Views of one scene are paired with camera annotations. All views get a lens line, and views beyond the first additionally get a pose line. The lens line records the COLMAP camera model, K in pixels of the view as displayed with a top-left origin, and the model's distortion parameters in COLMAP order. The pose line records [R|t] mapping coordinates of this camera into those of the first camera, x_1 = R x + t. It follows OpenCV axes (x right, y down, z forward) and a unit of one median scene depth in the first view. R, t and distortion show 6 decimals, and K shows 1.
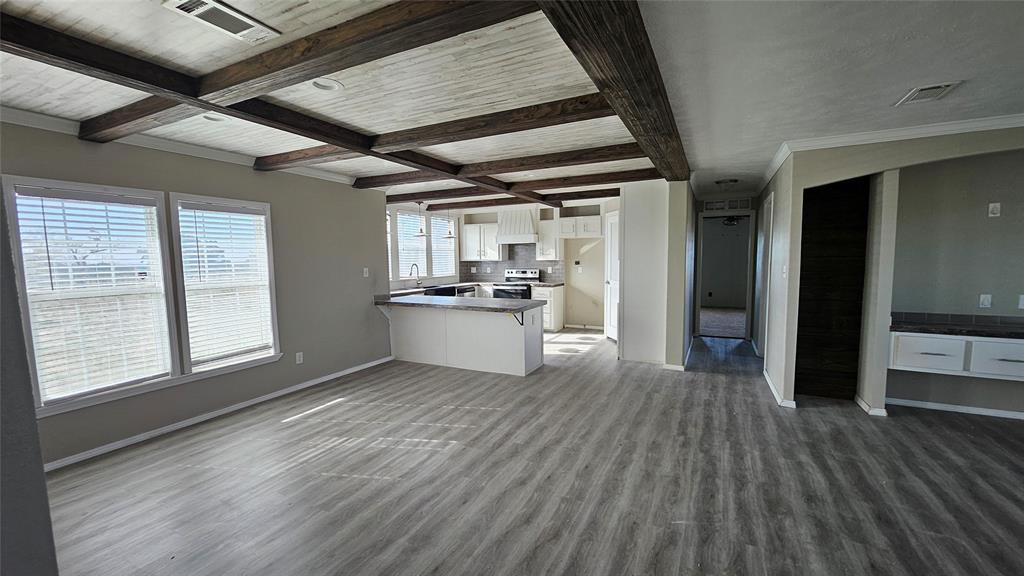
lens RADIAL K [[404.5, 0, 513.9], [0, 404.5, 292.1], [0, 0, 1]] dist [-0.006409, -0.000120]
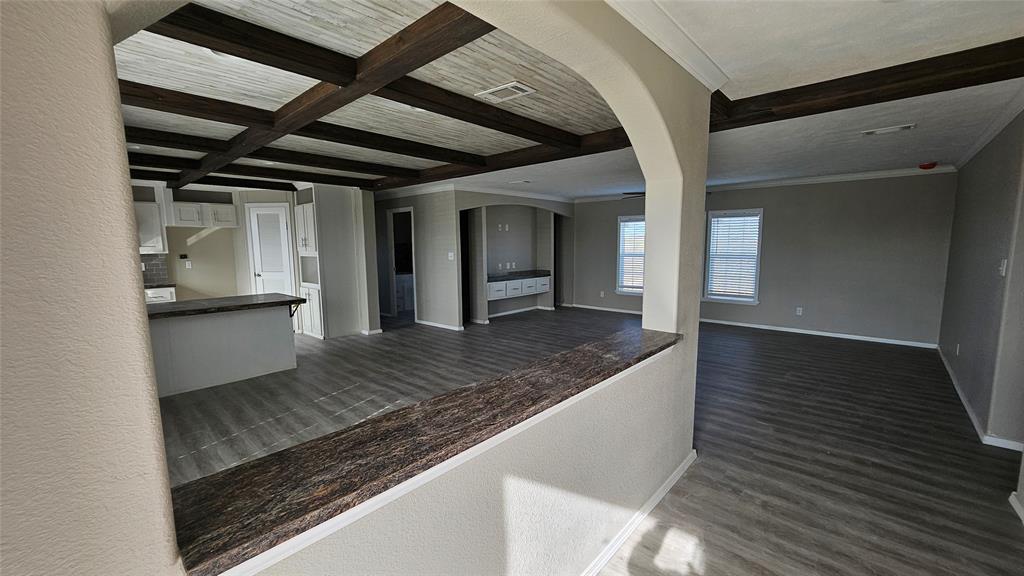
lens RADIAL K [[406.3, 0, 517.3], [0, 406.3, 292.2], [0, 0, 1]] dist [-0.006397, 0.000212]
pose [[0.262774, -0.104651, 0.959165, -0.731748], [0.089360, 0.992468, 0.083803, -0.012053], [-0.960711, 0.063689, 0.270146, 0.184720]]
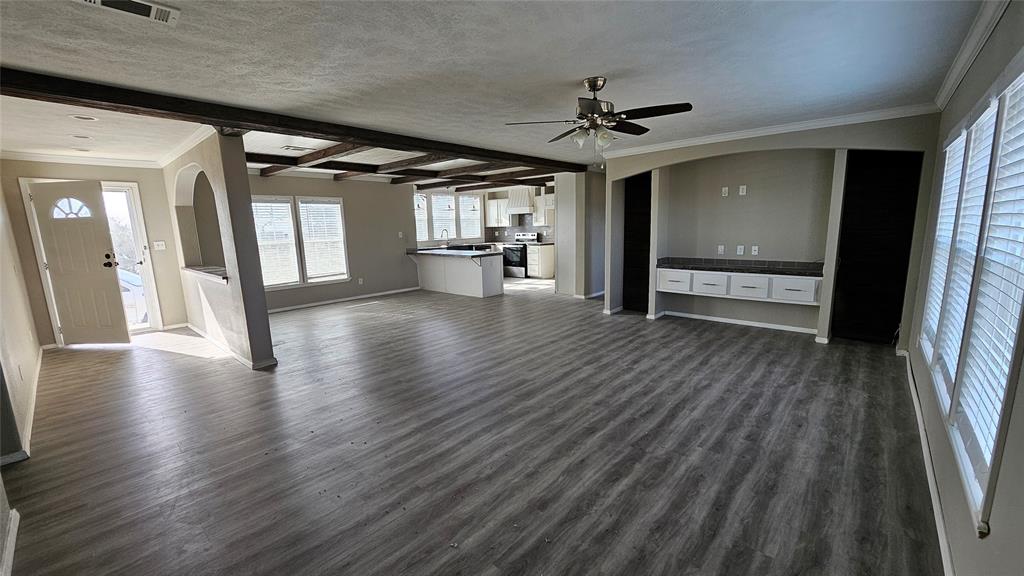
lens RADIAL K [[404.5, 0, 513.9], [0, 404.5, 292.1], [0, 0, 1]] dist [-0.006409, -0.000120]
pose [[0.965134, 0.032398, -0.259744, 0.543727], [-0.010443, 0.996287, 0.085464, 0.041209], [0.261548, -0.079772, 0.961888, -0.516841]]
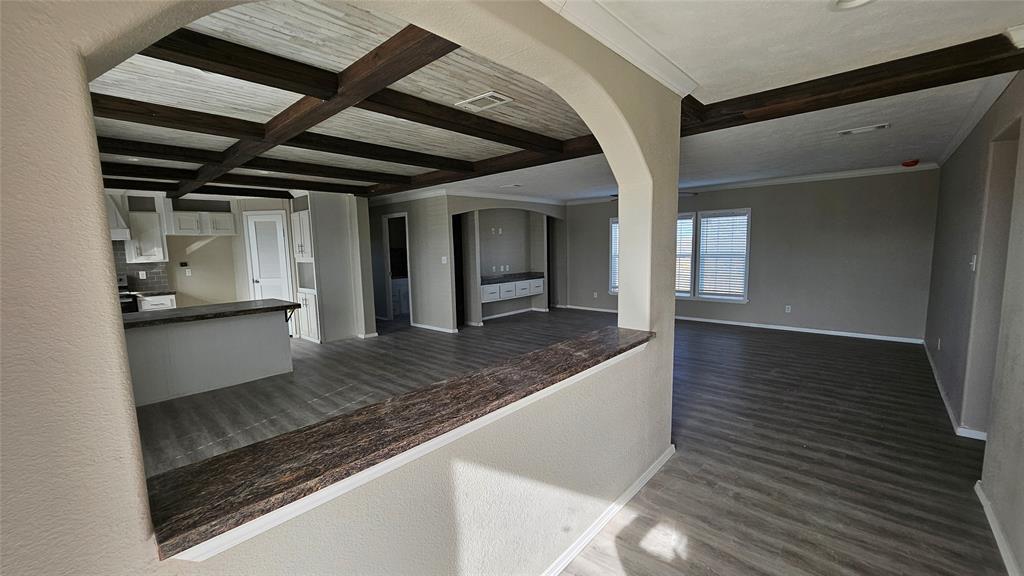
lens RADIAL K [[404.5, 0, 513.9], [0, 404.5, 292.1], [0, 0, 1]] dist [-0.006409, -0.000120]
pose [[0.269819, -0.102691, 0.957420, -0.739982], [0.105261, 0.991484, 0.076680, -0.009961], [-0.957140, 0.080089, 0.278331, 0.156071]]
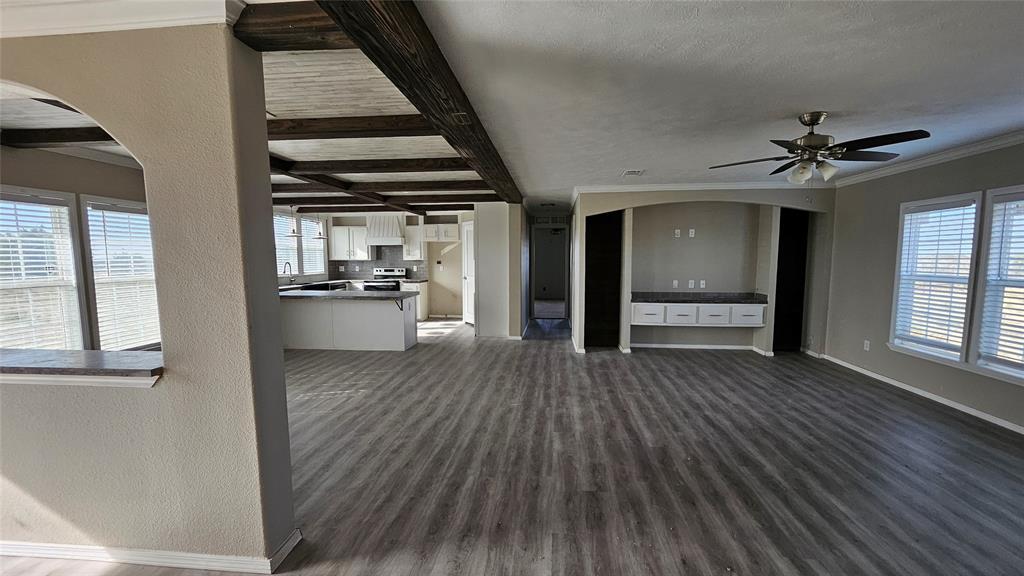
lens RADIAL K [[404.5, 0, 513.9], [0, 404.5, 292.1], [0, 0, 1]] dist [-0.006409, -0.000120]
pose [[0.935189, -0.019443, 0.353616, -0.092102], [0.020547, 0.999789, 0.000633, 0.028685], [-0.353554, 0.006674, 0.935390, -0.291721]]
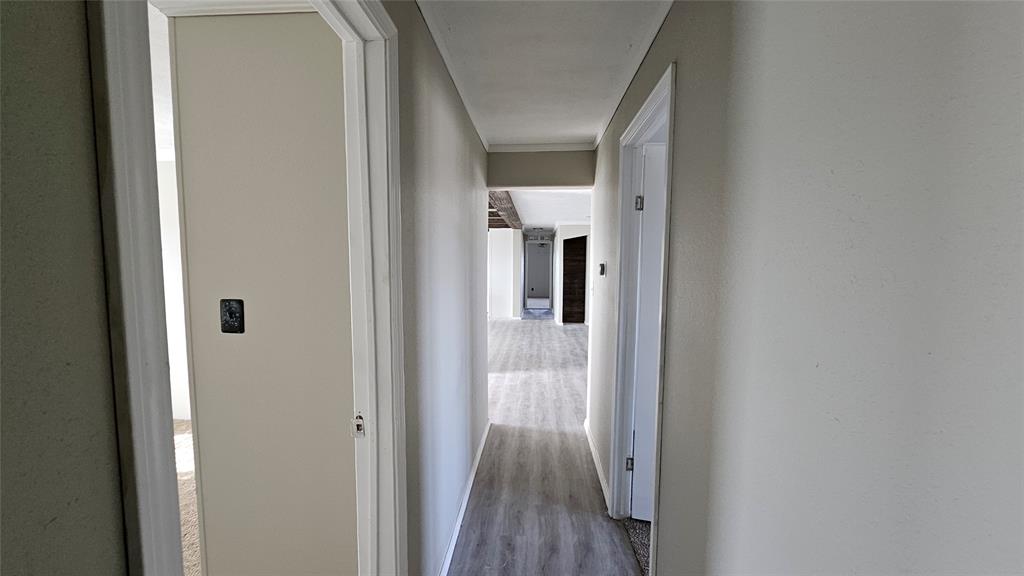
lens RADIAL K [[404.5, 0, 513.9], [0, 404.5, 292.1], [0, 0, 1]] dist [-0.006409, -0.000120]
pose [[0.919277, -0.010650, 0.393468, -0.424055], [0.017492, 0.999752, -0.013807, 0.079445], [-0.393223, 0.019575, 0.919235, -0.889009]]
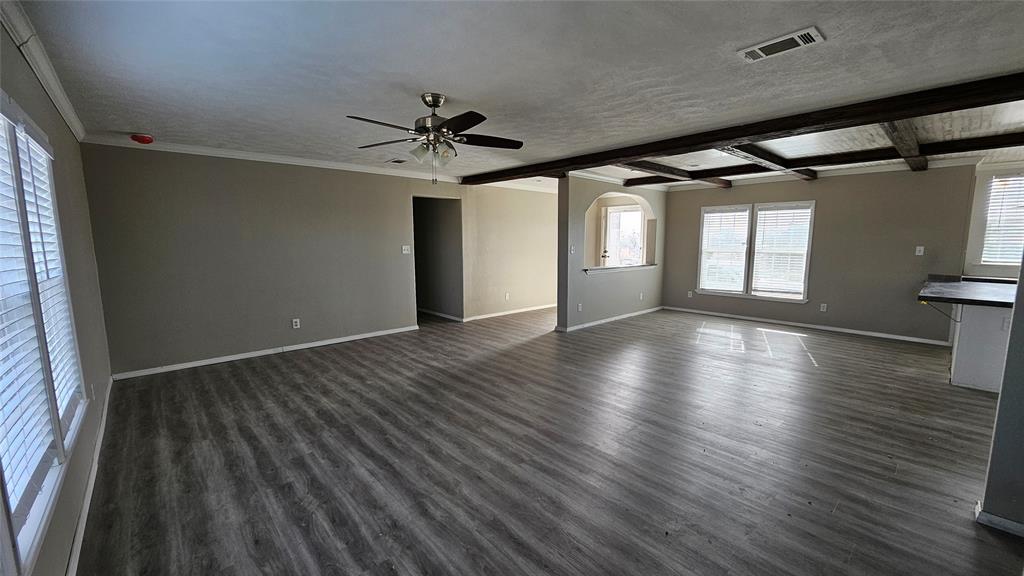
lens RADIAL K [[406.3, 0, 517.3], [0, 406.3, 292.2], [0, 0, 1]] dist [-0.006397, 0.000212]
pose [[-0.352696, 0.137277, -0.925614, 1.010952], [-0.074883, 0.981867, 0.174154, -0.049097], [0.932737, 0.130736, -0.336021, 0.414014]]
